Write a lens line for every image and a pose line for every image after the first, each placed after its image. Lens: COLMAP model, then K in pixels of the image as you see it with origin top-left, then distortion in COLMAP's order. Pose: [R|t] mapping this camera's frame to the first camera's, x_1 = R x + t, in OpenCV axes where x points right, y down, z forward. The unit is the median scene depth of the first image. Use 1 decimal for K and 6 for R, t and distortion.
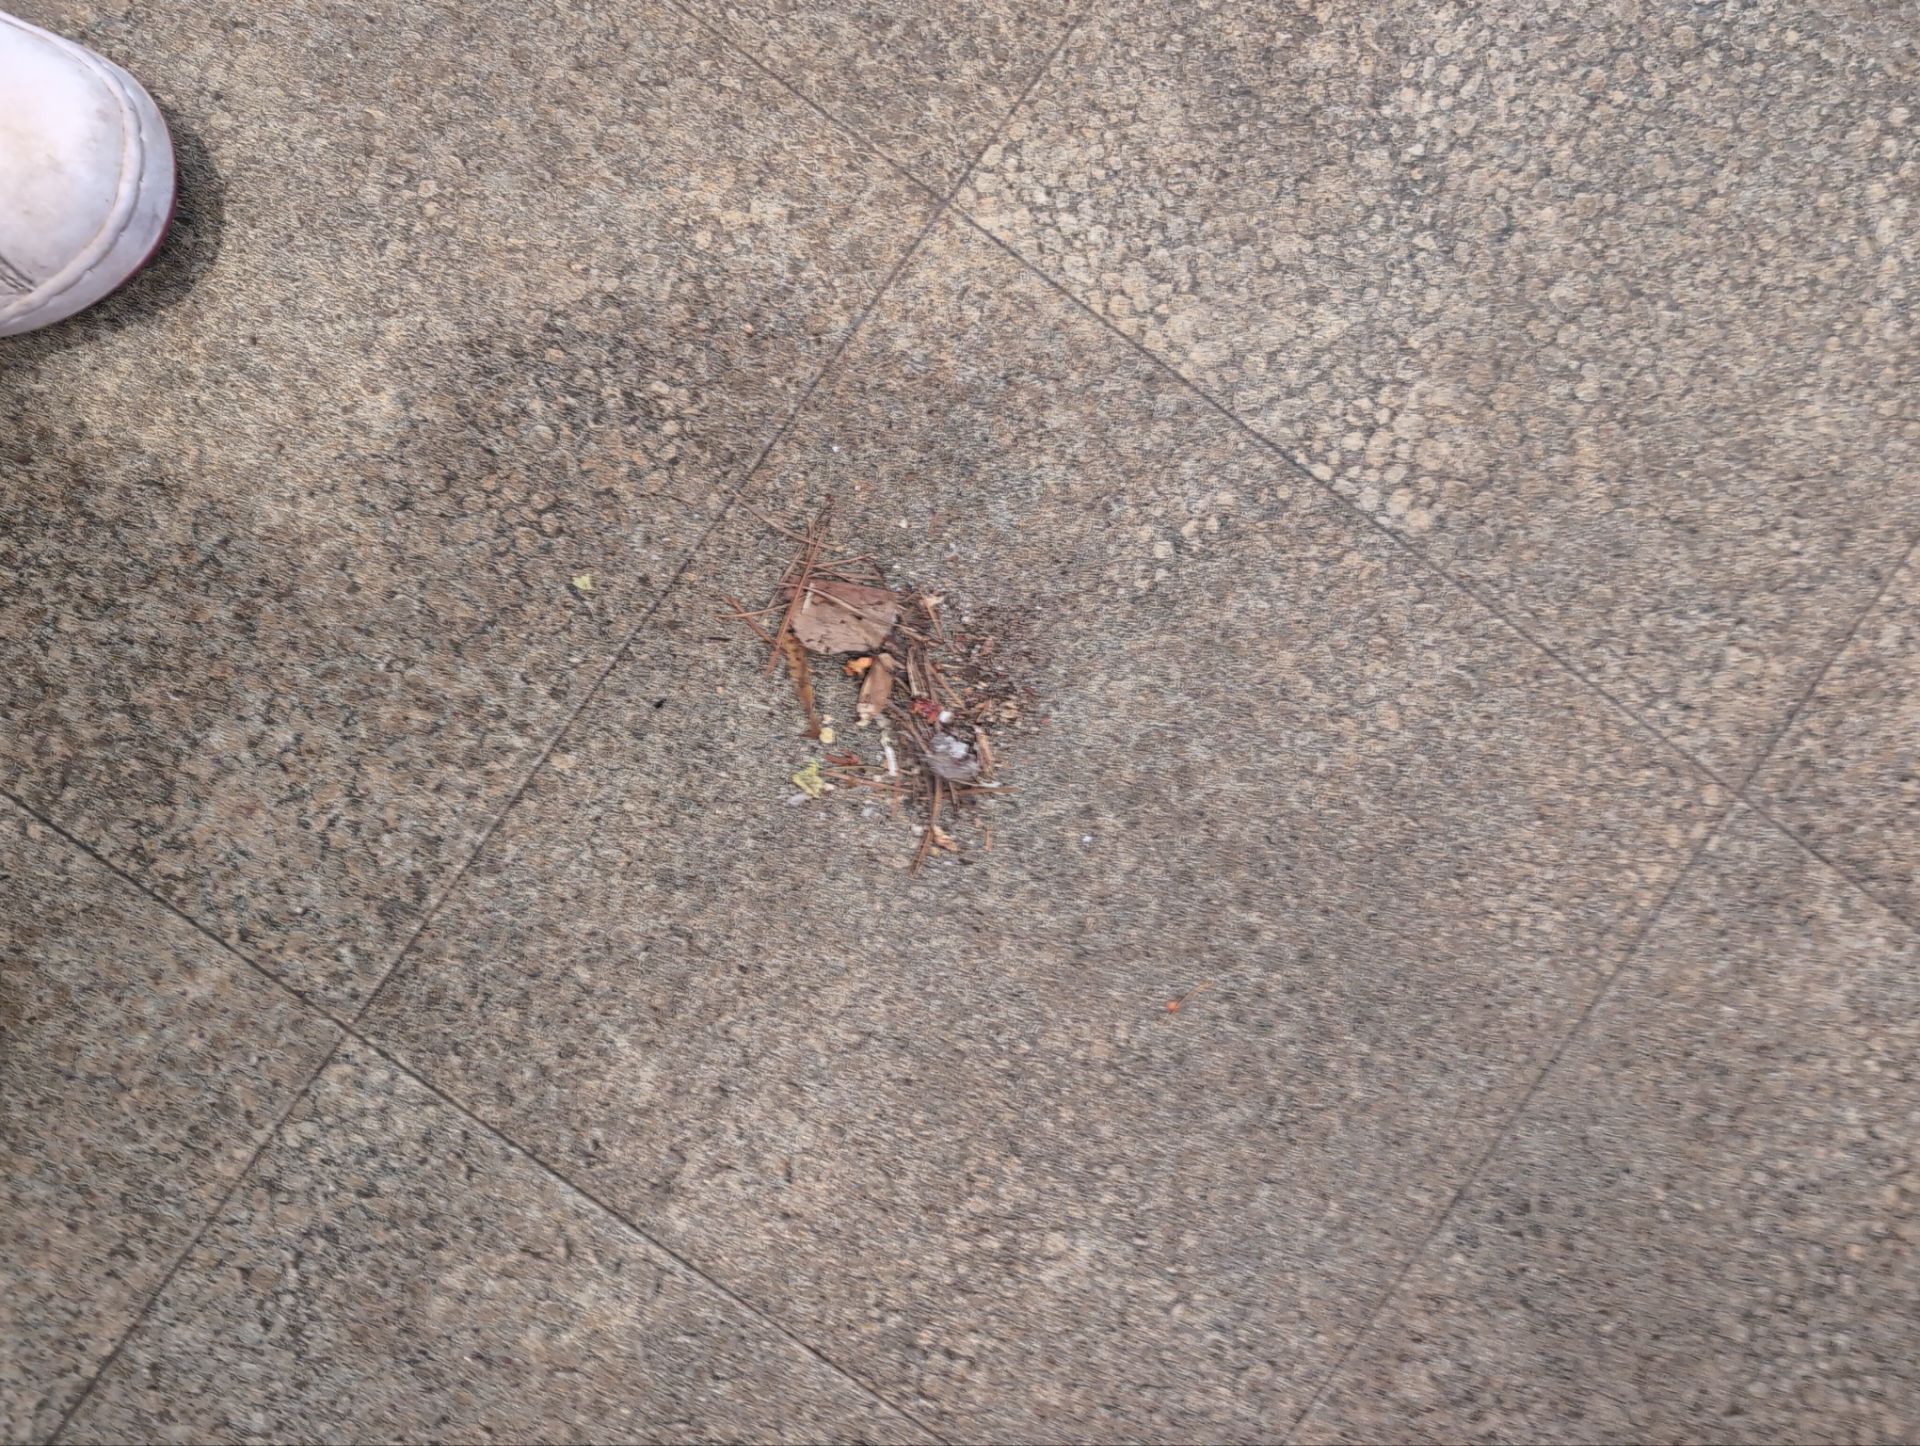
lens RADIAL K [[1608.3, 0, 964.5], [0, 1608.3, 721.8], [0, 0, 1]] dist [0.027920, -0.032876]
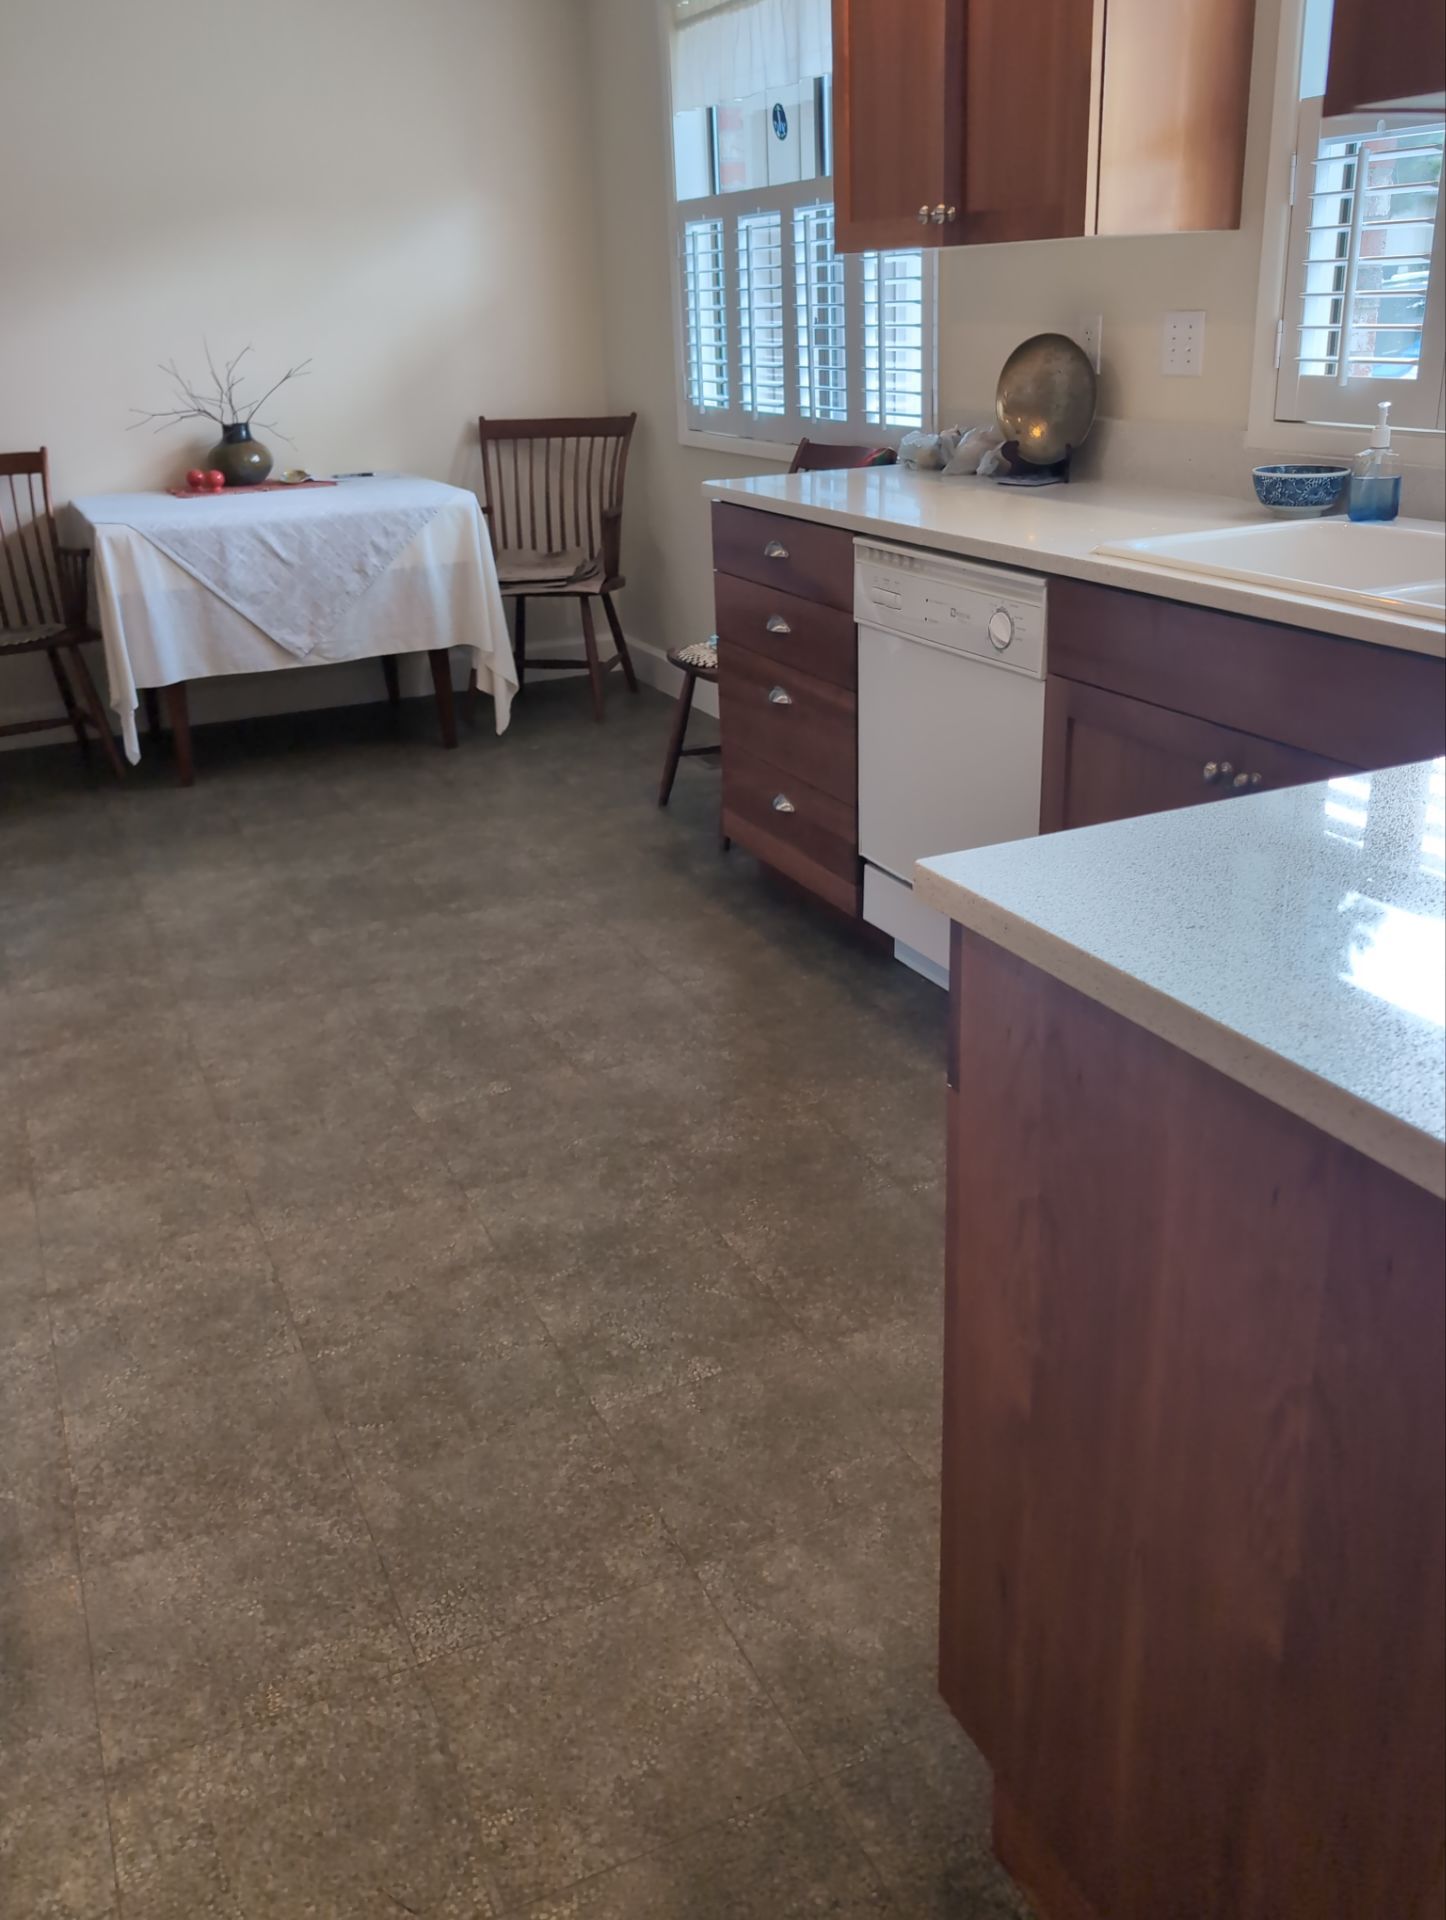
lens RADIAL K [[1608.3, 0, 734.5], [0, 1608.3, 954.2], [0, 0, 1]] dist [0.027920, -0.032876]
pose [[0.489677, -0.395932, 0.776823, -2.580109], [0.868581, 0.143801, -0.474225, 1.777972], [0.076053, 0.906951, 0.414314, -1.754043]]
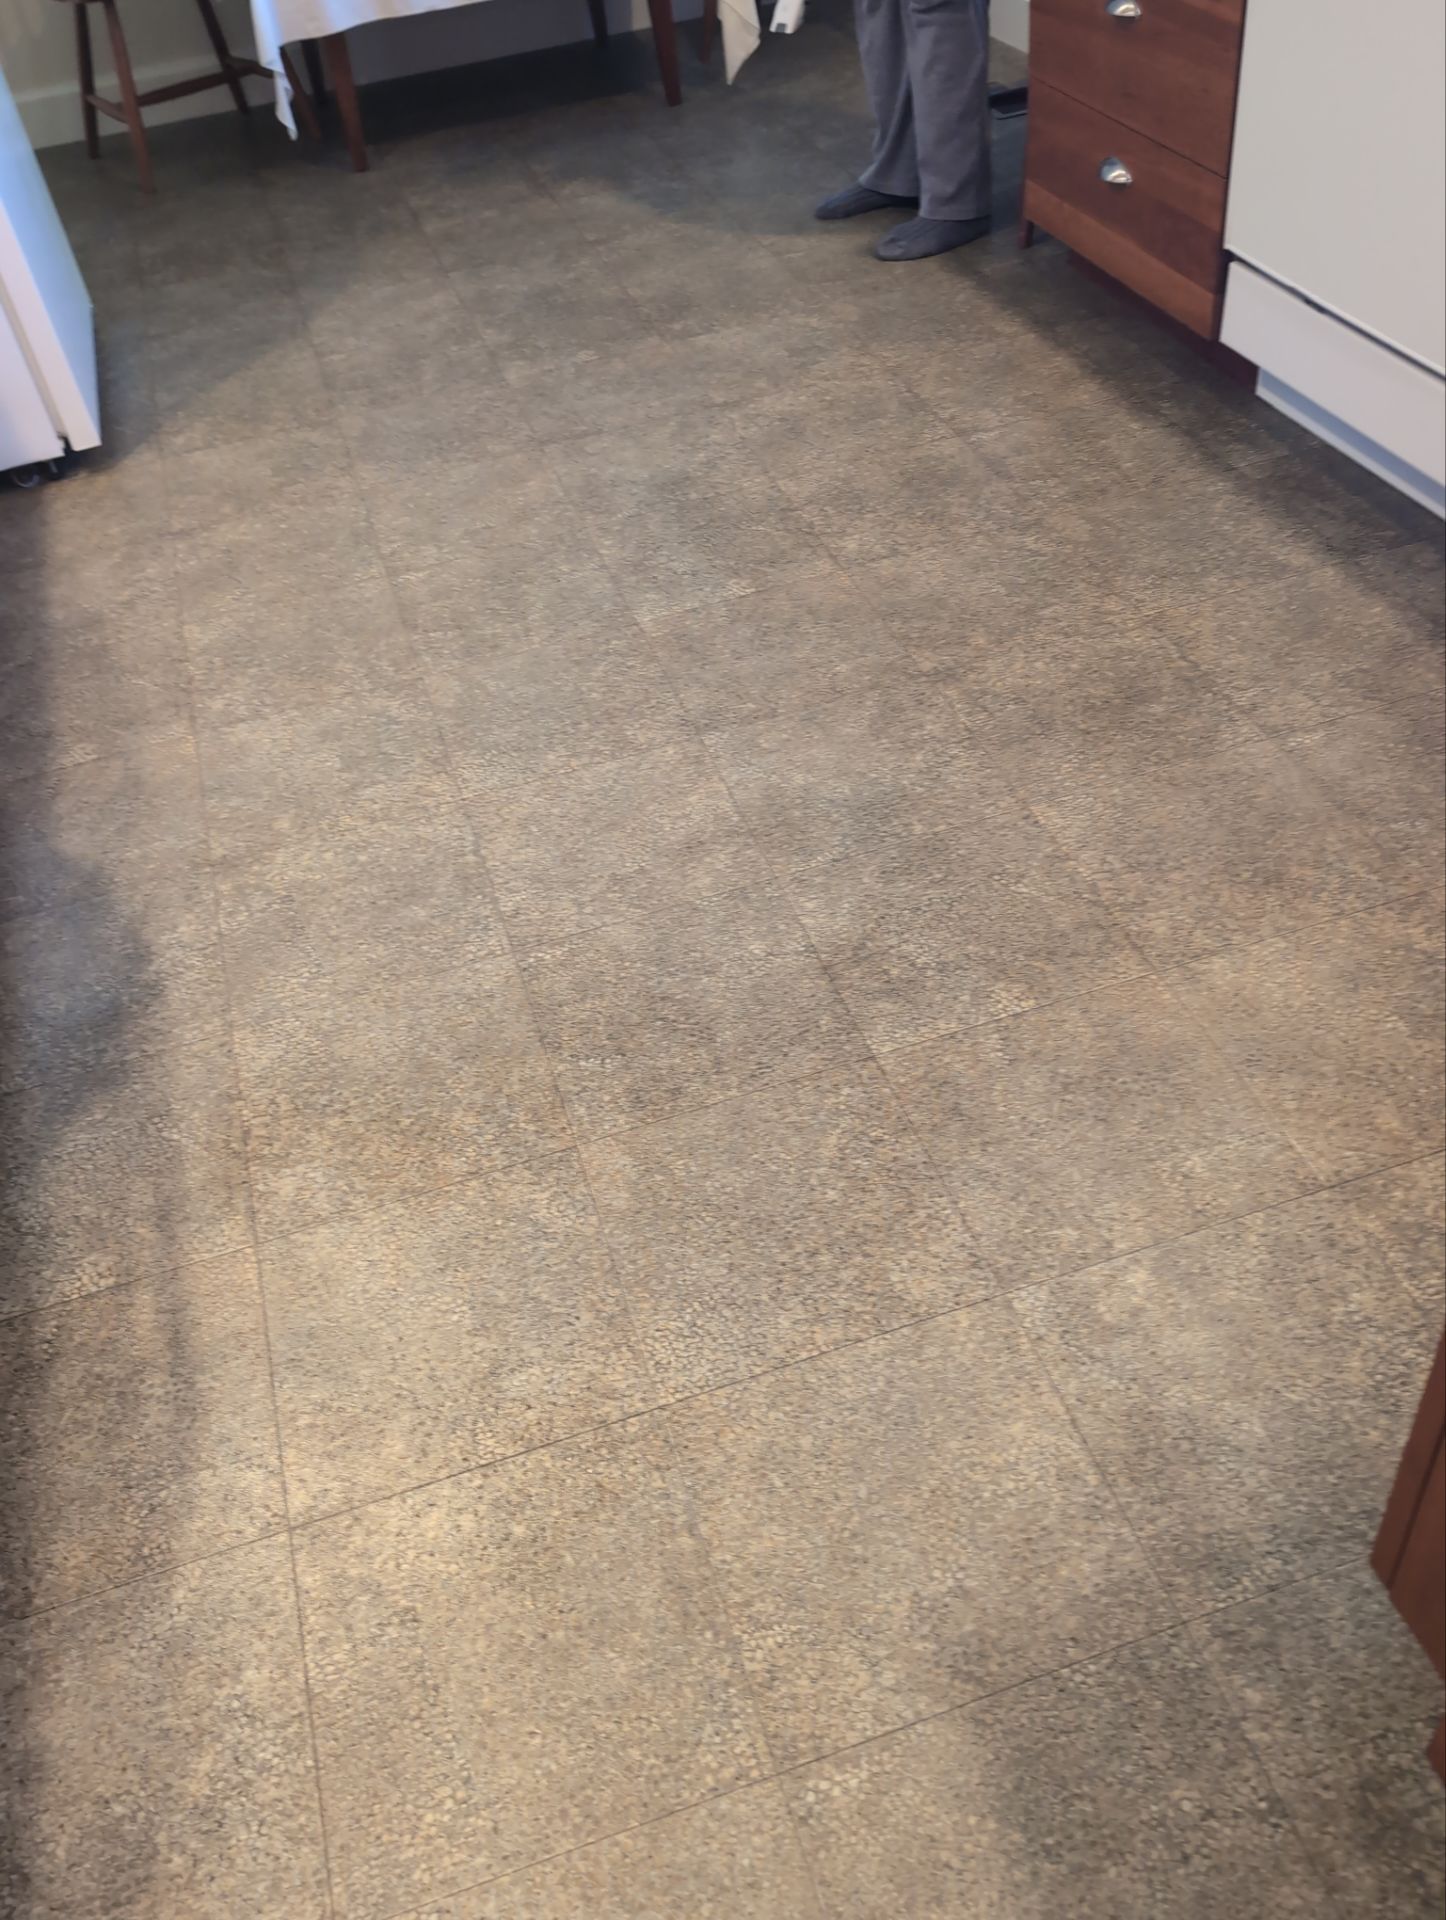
lens RADIAL K [[1608.3, 0, 734.0], [0, 1608.3, 949.5], [0, 0, 1]] dist [0.027920, -0.032876]
pose [[0.588472, -0.626654, 0.510887, -1.694186], [0.794419, 0.330666, -0.509468, 1.035629], [0.150328, 0.705666, 0.692414, -1.440471]]
